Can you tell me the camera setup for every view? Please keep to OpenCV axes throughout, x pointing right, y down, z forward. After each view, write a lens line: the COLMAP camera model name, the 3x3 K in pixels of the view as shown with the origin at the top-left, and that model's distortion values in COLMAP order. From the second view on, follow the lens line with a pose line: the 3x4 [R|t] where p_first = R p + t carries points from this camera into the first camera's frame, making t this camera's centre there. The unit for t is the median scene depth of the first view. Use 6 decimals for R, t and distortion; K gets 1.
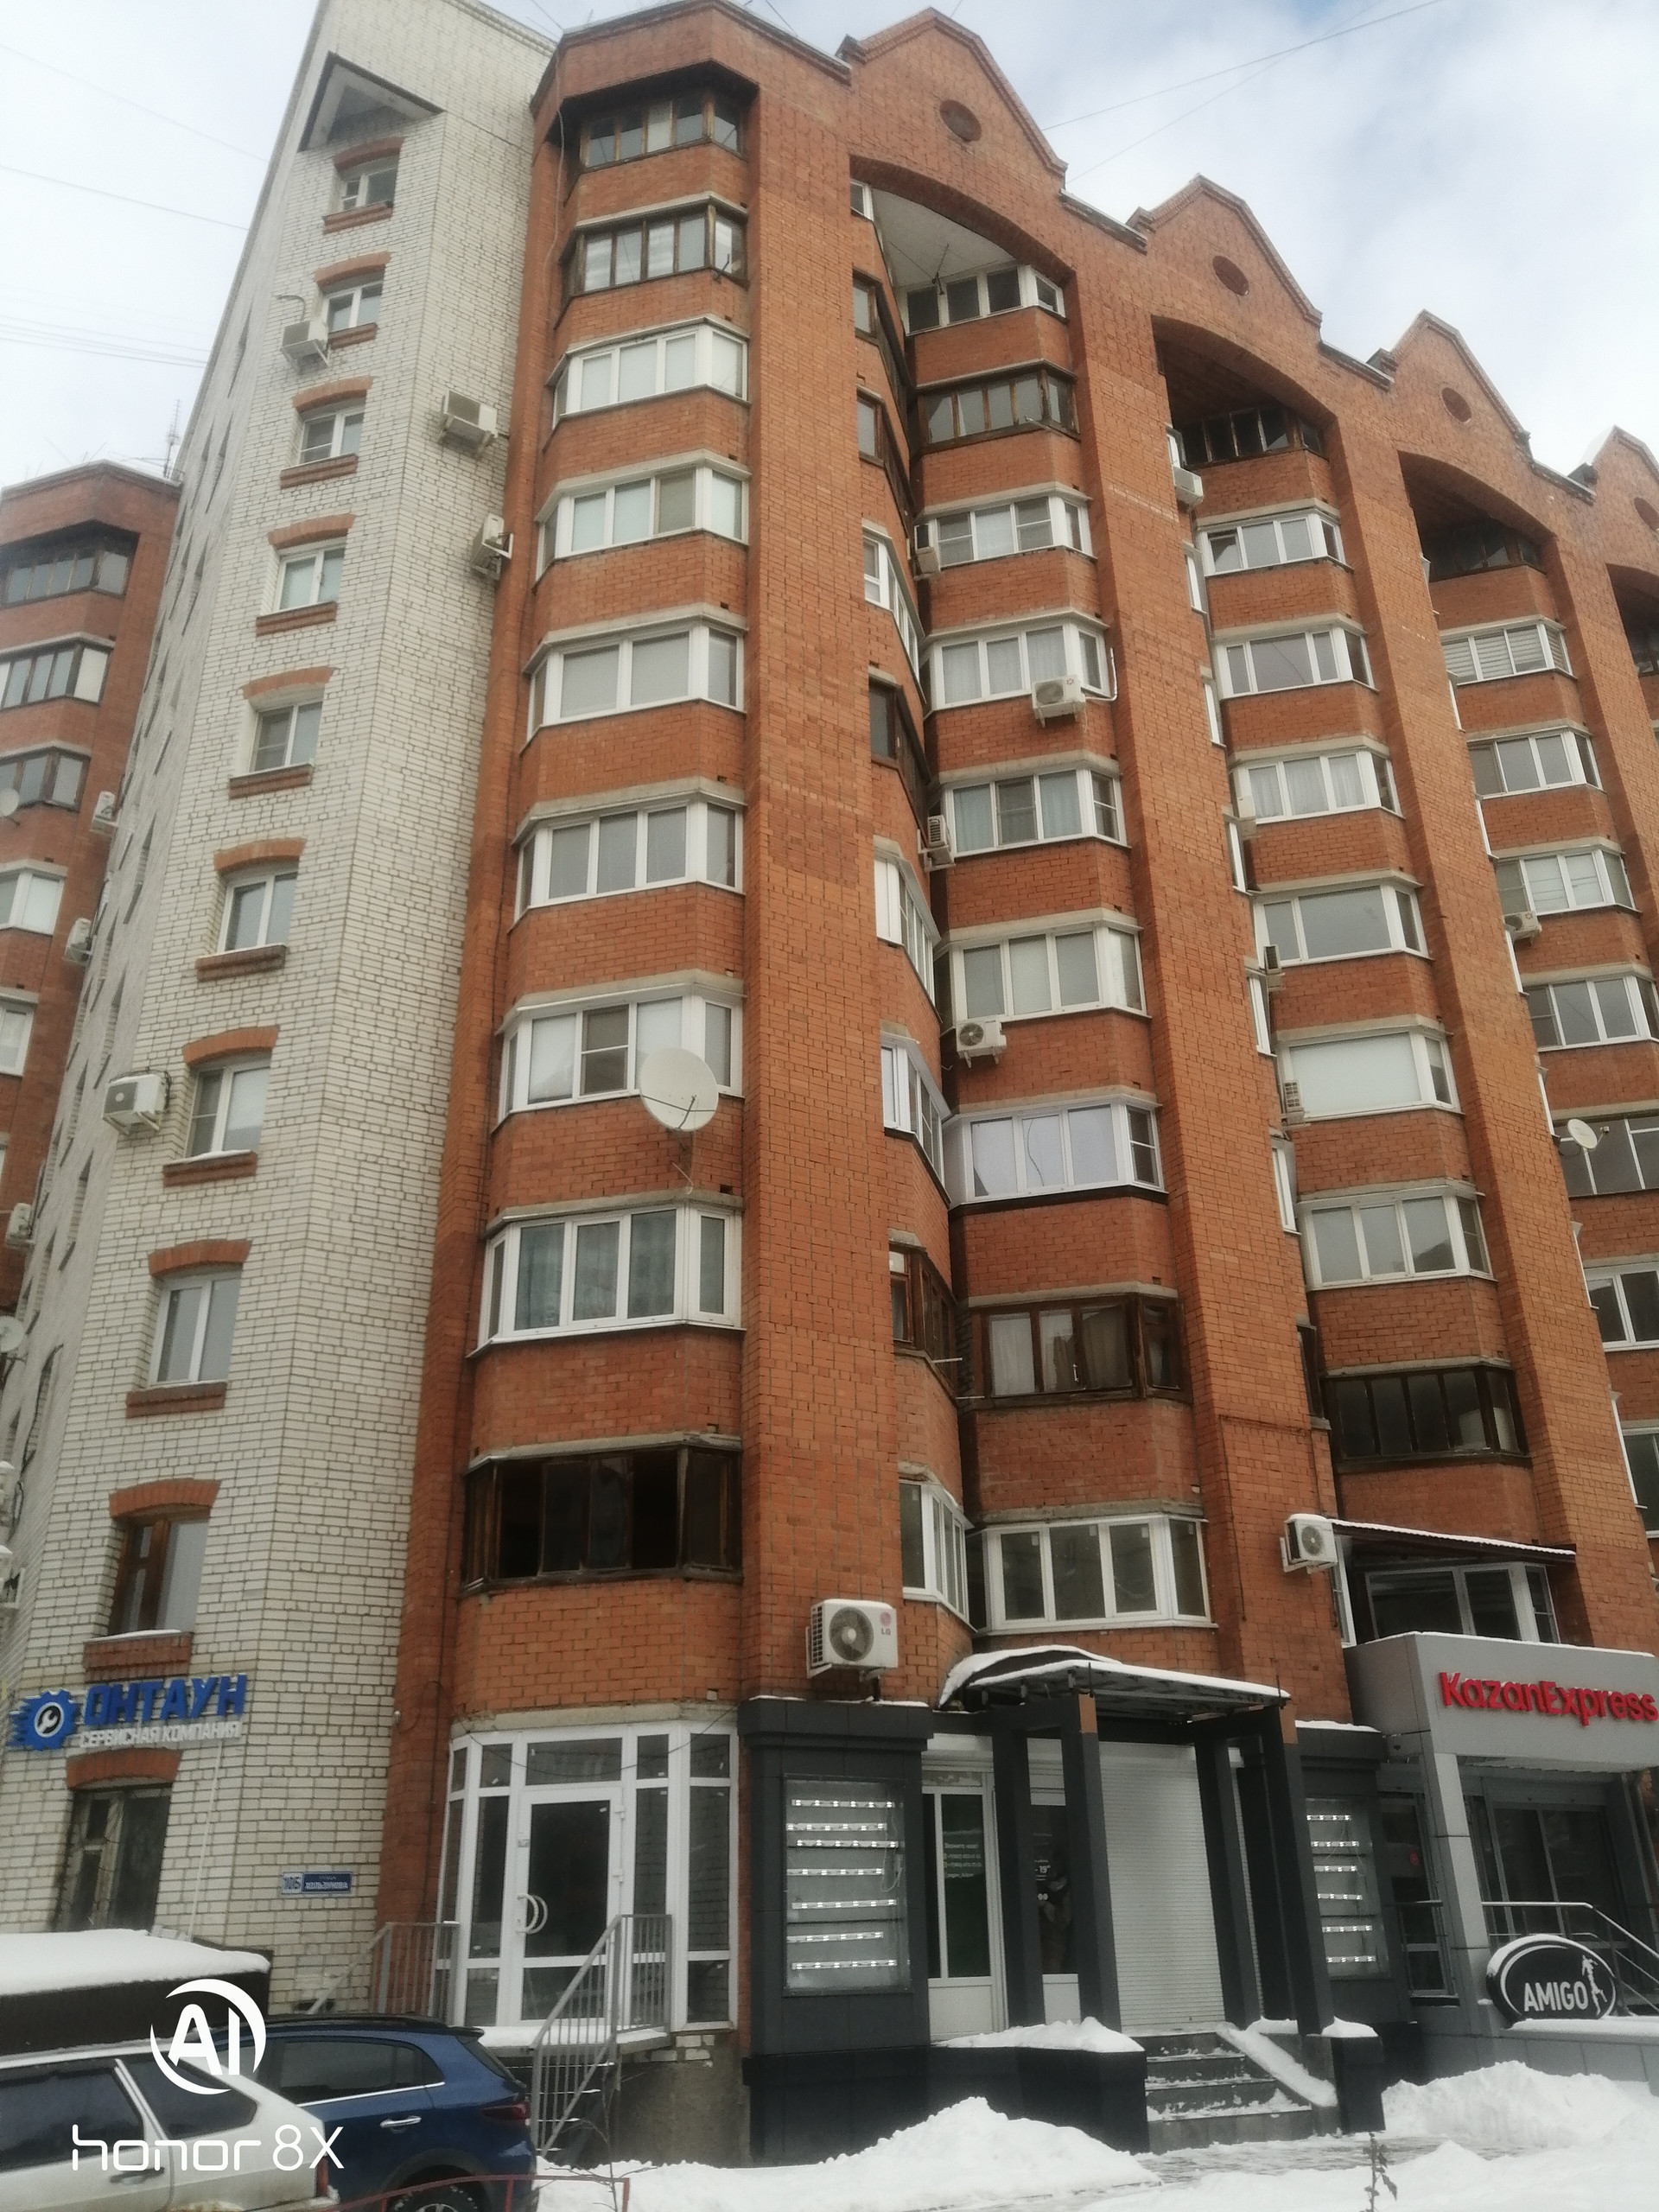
lens RADIAL K [[1717.2, 0, 829.5], [0, 1717.2, 1106.0], [0, 0, 1]] dist [-0.032334, 0.077418]
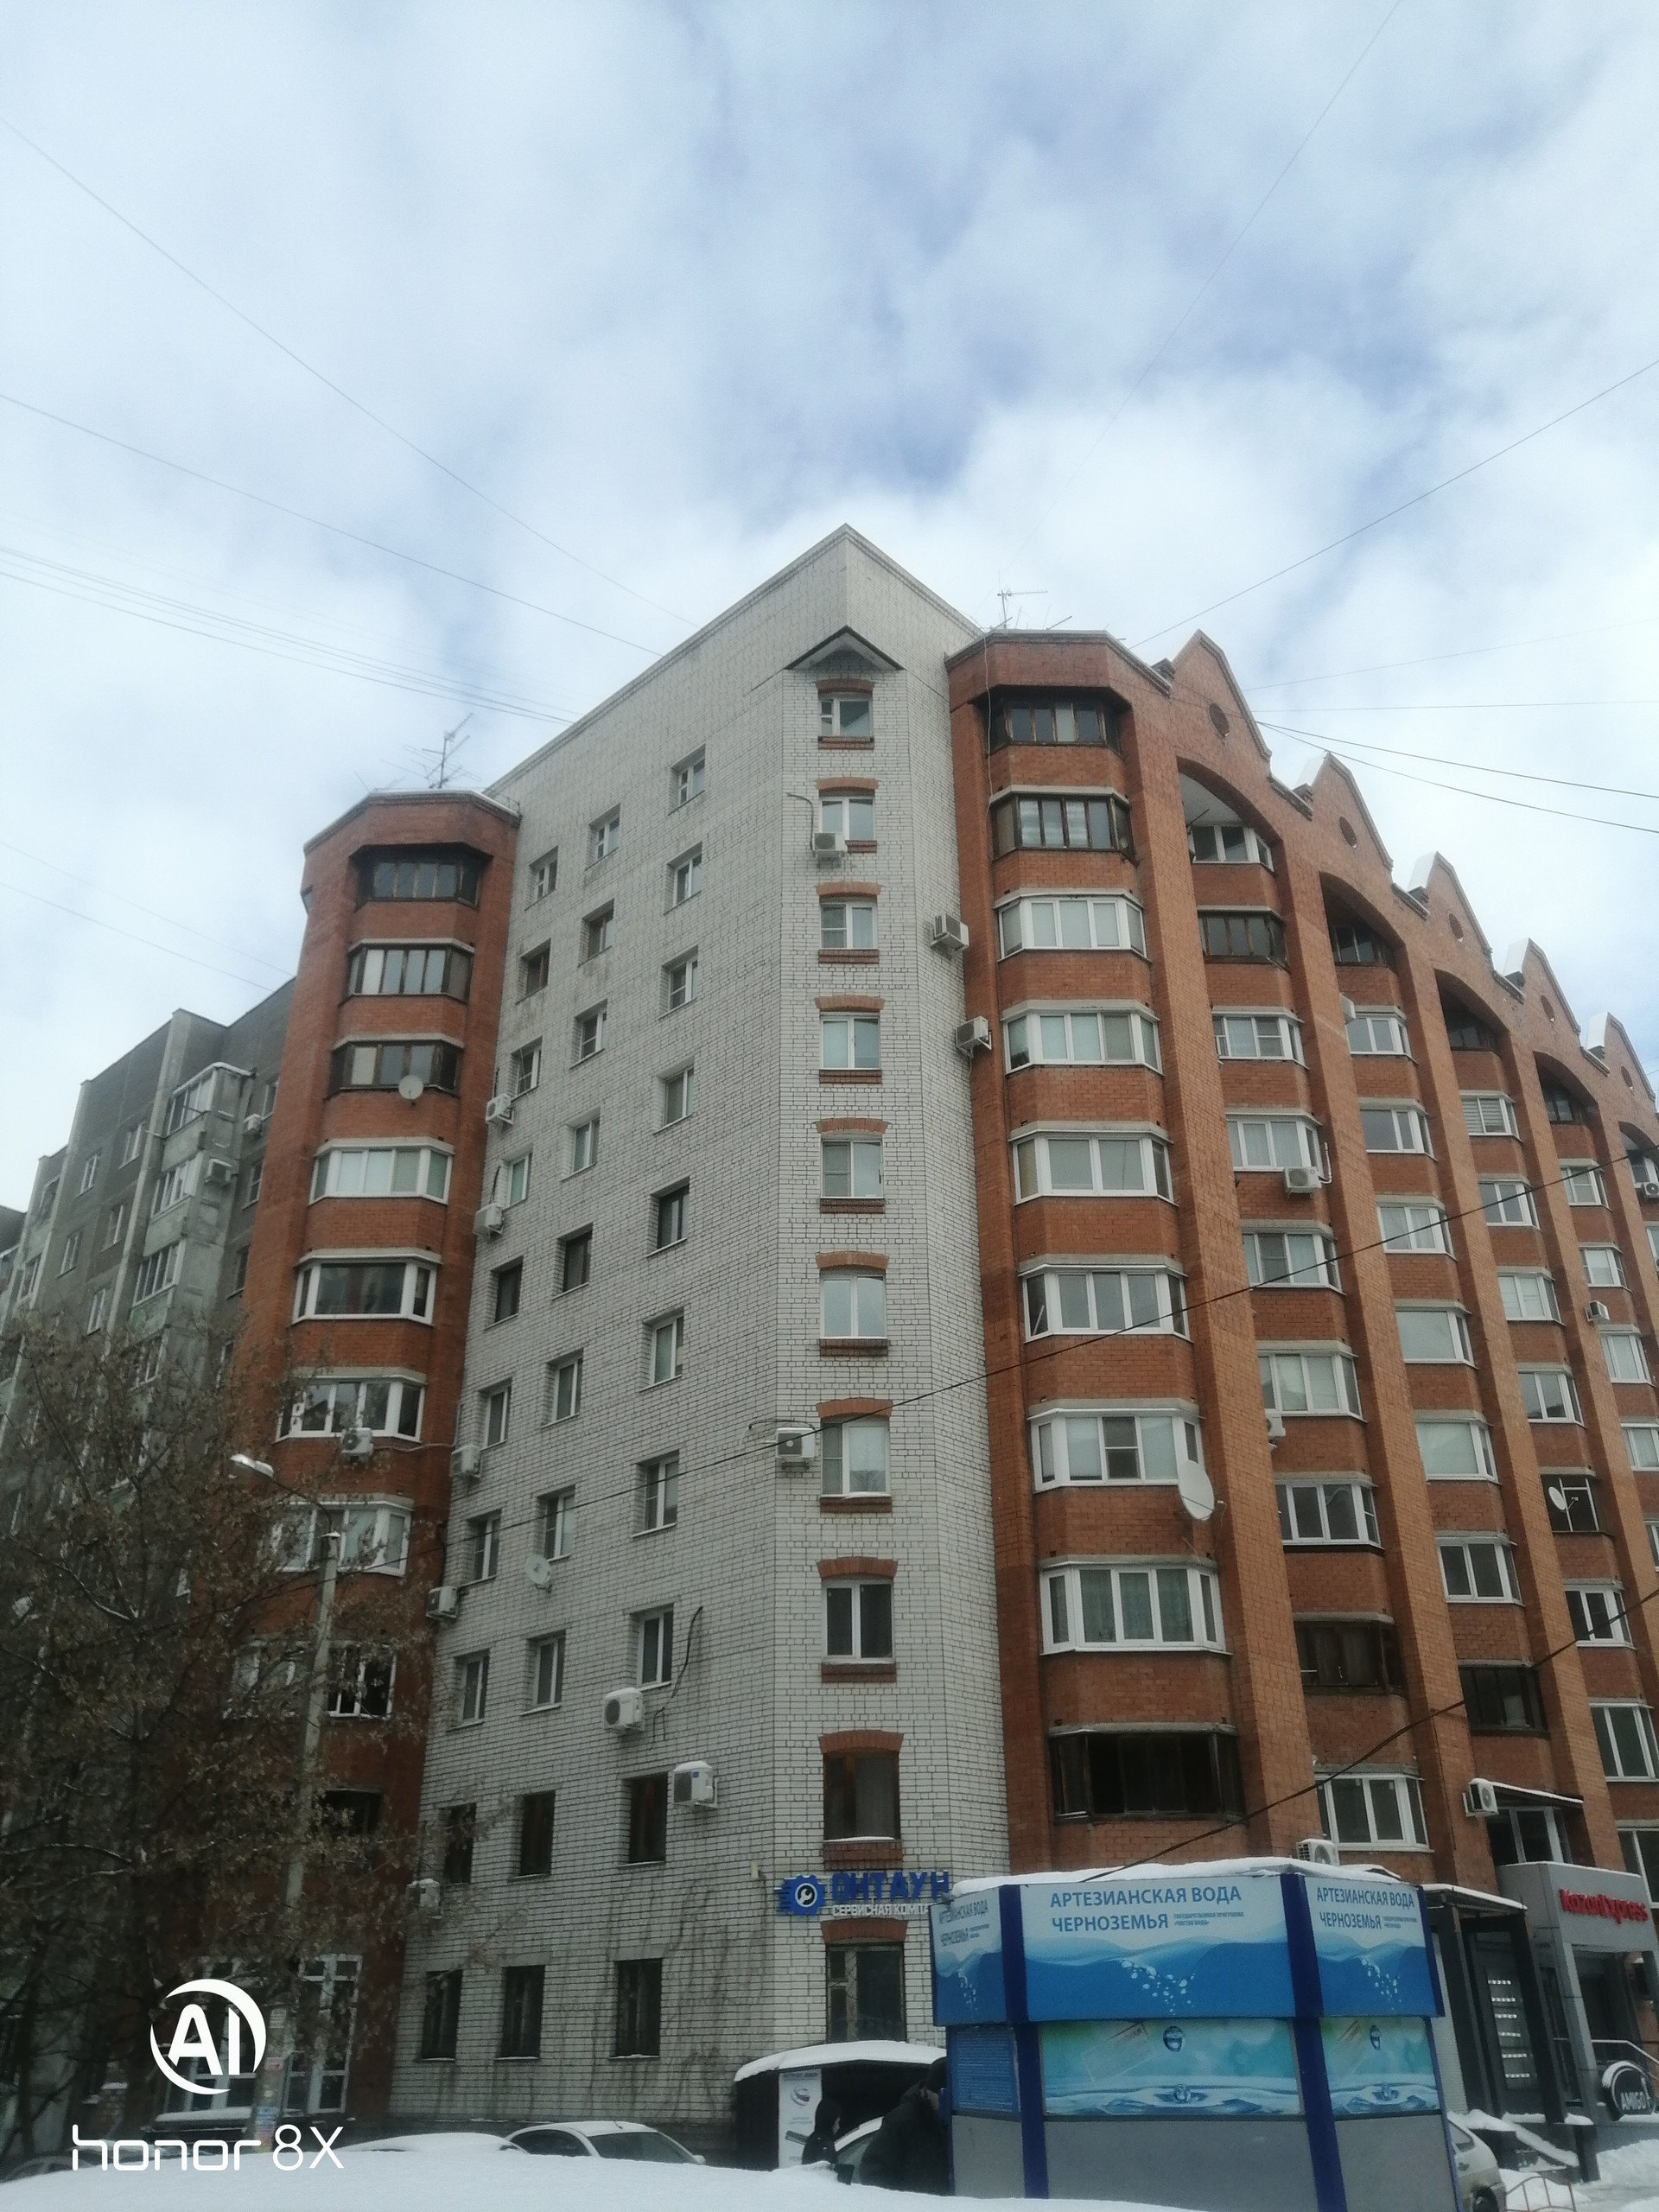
lens RADIAL K [[1717.2, 0, 829.5], [0, 1717.2, 1106.0], [0, 0, 1]] dist [-0.032334, 0.077418]
pose [[0.963947, 0.139339, 0.226696, -0.740235], [-0.128122, 0.989721, -0.063541, -0.195868], [-0.233220, 0.032206, 0.971891, -0.404839]]
